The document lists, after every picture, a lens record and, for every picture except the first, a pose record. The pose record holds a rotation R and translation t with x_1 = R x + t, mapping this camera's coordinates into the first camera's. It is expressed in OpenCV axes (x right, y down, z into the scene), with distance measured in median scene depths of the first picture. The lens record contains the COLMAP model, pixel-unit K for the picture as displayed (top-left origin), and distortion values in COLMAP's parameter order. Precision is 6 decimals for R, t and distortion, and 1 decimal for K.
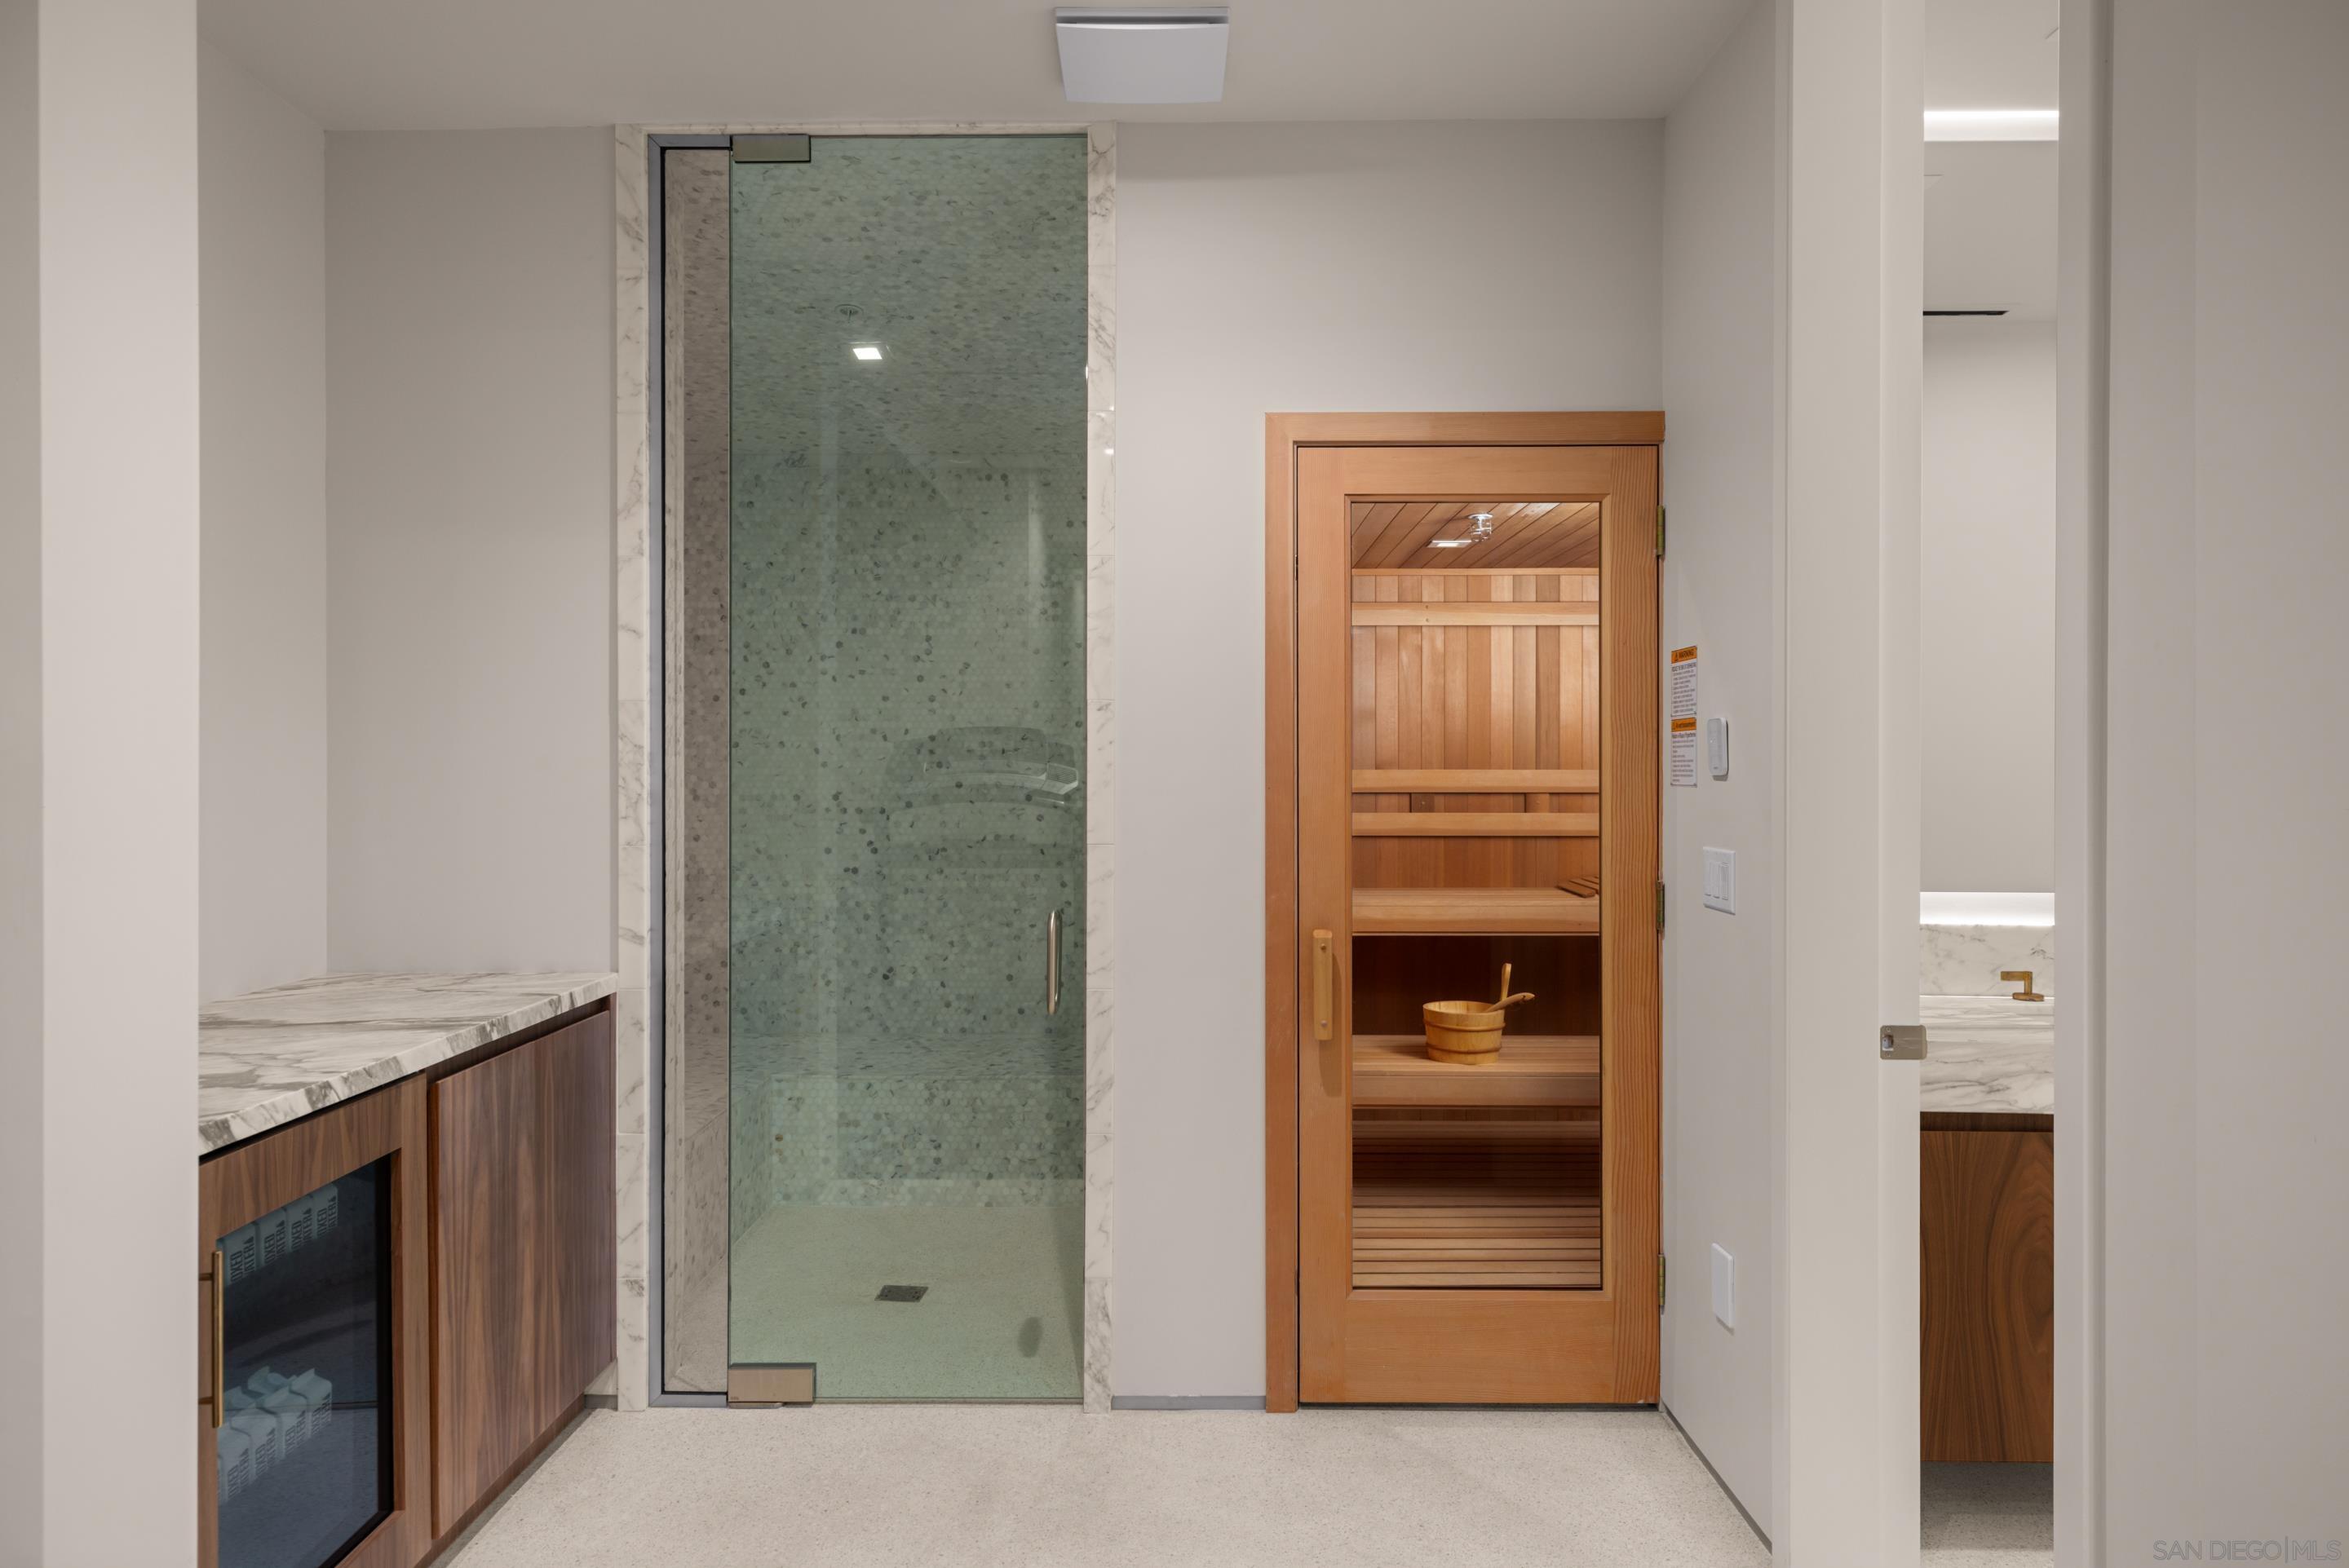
lens RADIAL K [[1488.8, 0, 1177.2], [0, 1488.8, 767.9], [0, 0, 1]] dist [0.002888, -0.000835]
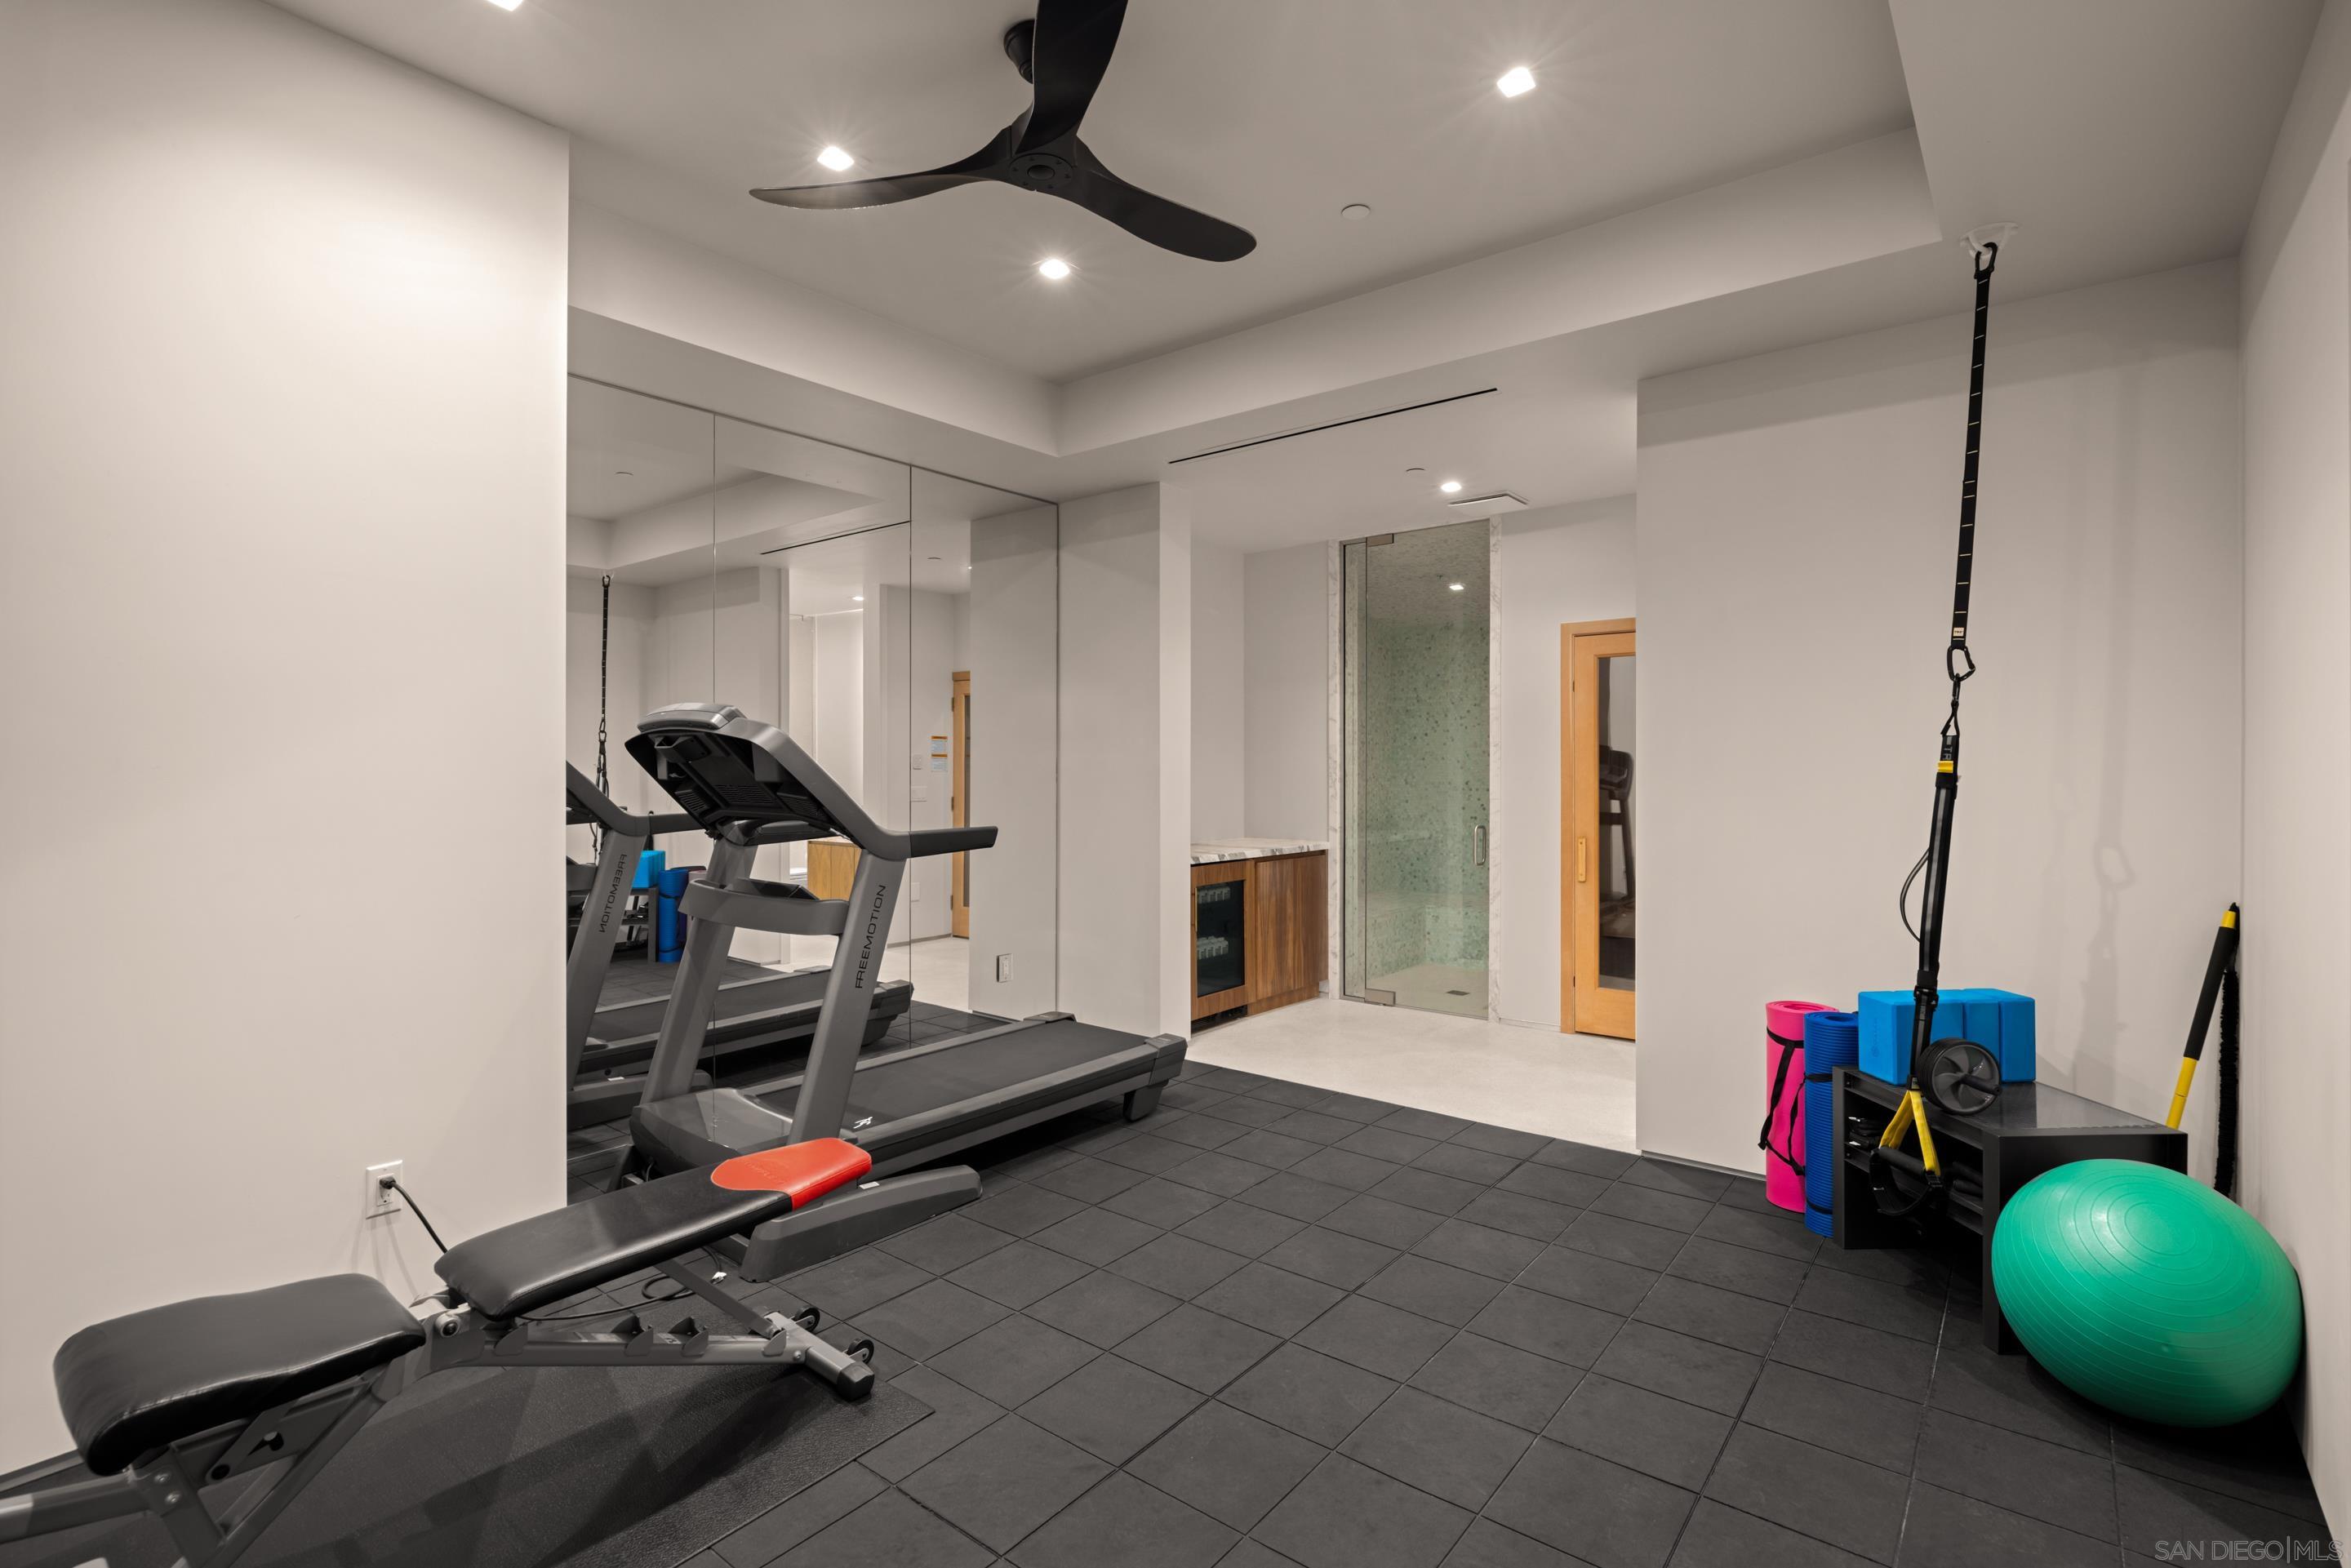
lens RADIAL K [[1109.4, 0, 1174.2], [0, 1109.4, 775.7], [0, 0, 1]] dist [-0.000004, 0.000000]
pose [[0.784655, 0.004312, -0.619918, 0.691520], [-0.001745, 0.999987, 0.004746, 0.003152], [0.619930, -0.002643, 0.784653, -0.820870]]
